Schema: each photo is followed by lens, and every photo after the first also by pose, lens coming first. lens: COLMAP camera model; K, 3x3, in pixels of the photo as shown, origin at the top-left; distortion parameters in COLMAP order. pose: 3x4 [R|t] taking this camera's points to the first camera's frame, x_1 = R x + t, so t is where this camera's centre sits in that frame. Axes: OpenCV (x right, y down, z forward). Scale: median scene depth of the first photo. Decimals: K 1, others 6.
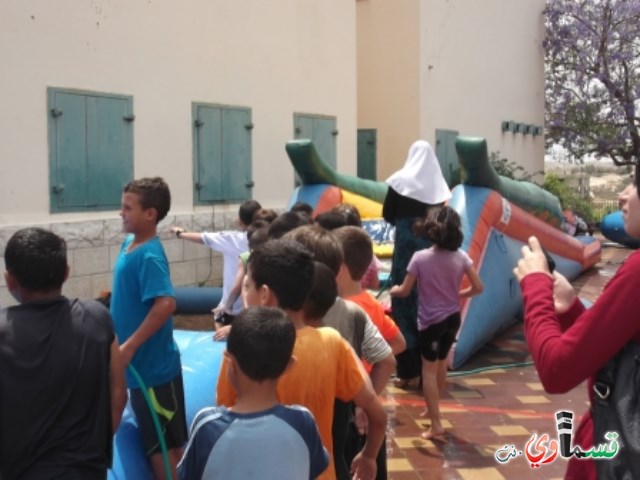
lens RADIAL K [[1002.9, 0, 319.3], [0, 1002.9, 240.4], [0, 0, 1]] dist [-0.008603, 0.000000]
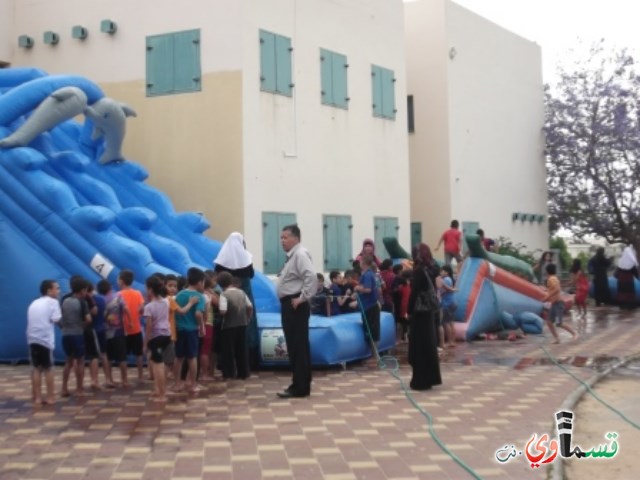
lens RADIAL K [[1131.8, 0, 320.4], [0, 1131.8, 238.4], [0, 0, 1]] dist [-0.026138, 0.000000]
pose [[0.999752, -0.014759, -0.016658, -0.094796], [0.013367, 0.996642, -0.080779, 0.064629], [0.017794, 0.080536, 0.996593, -0.964730]]
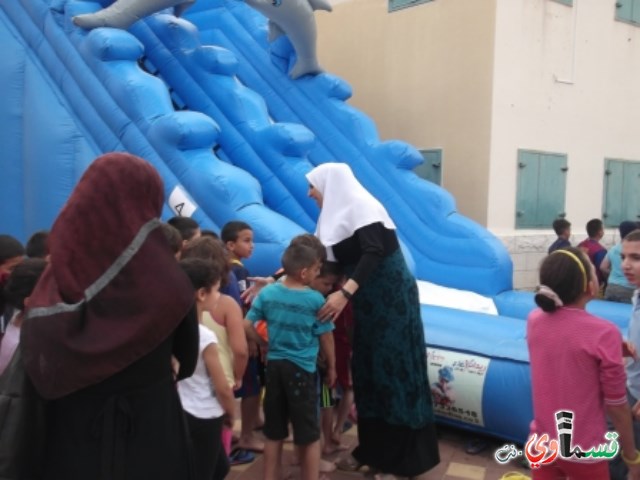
lens RADIAL K [[730.6, 0, 318.7], [0, 730.6, 239.5], [0, 0, 1]] dist [-0.015566, 0.000000]
pose [[0.909272, 0.050782, -0.413093, -0.058892], [-0.058202, 0.998290, -0.005388, 0.010995], [0.412113, 0.028942, 0.910673, -0.137509]]
